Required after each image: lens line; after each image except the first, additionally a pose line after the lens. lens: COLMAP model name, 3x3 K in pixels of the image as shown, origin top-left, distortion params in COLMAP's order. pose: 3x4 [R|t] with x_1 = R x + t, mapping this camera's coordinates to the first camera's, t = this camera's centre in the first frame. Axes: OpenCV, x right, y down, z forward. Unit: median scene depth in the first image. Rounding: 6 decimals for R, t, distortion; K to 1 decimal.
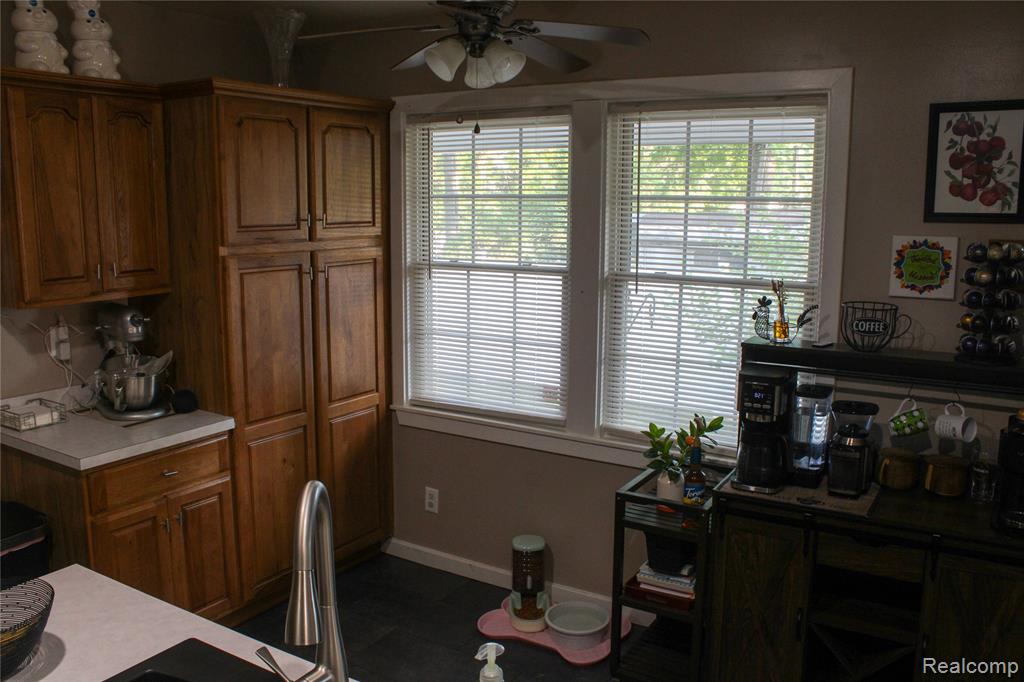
lens RADIAL K [[858.7, 0, 516.1], [0, 858.7, 344.8], [0, 0, 1]] dist [-0.166846, 0.148698]
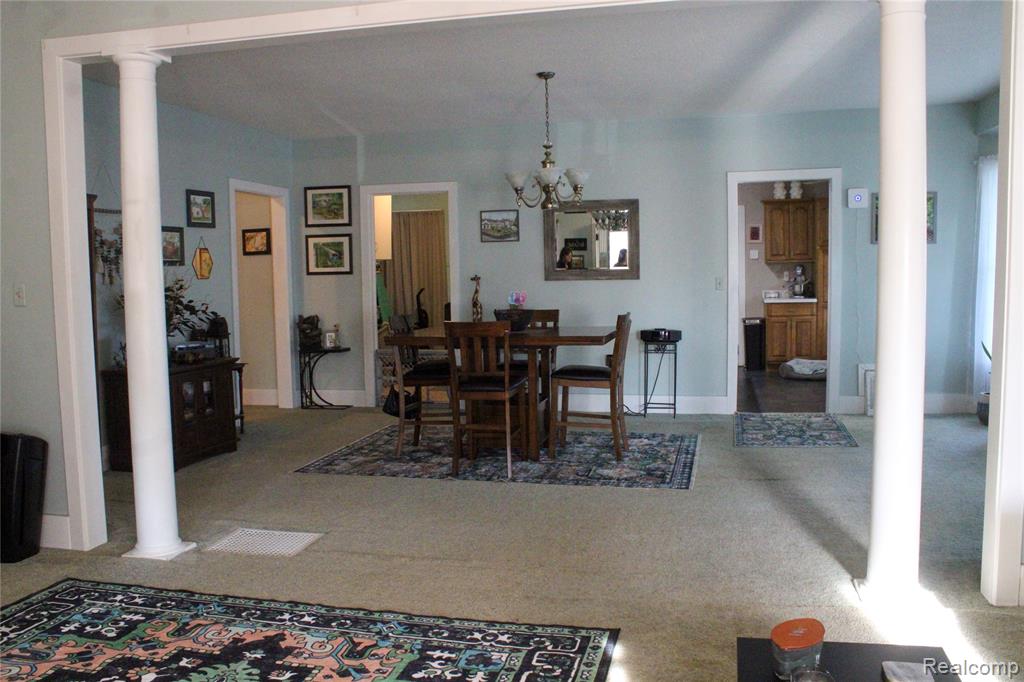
lens RADIAL K [[858.7, 0, 516.1], [0, 858.7, 344.8], [0, 0, 1]] dist [-0.166846, 0.148698]
pose [[0.303691, 0.067749, -0.950359, 2.599862], [-0.138534, 0.990008, 0.026306, 0.364207], [0.942645, 0.123668, 0.310042, -1.156990]]
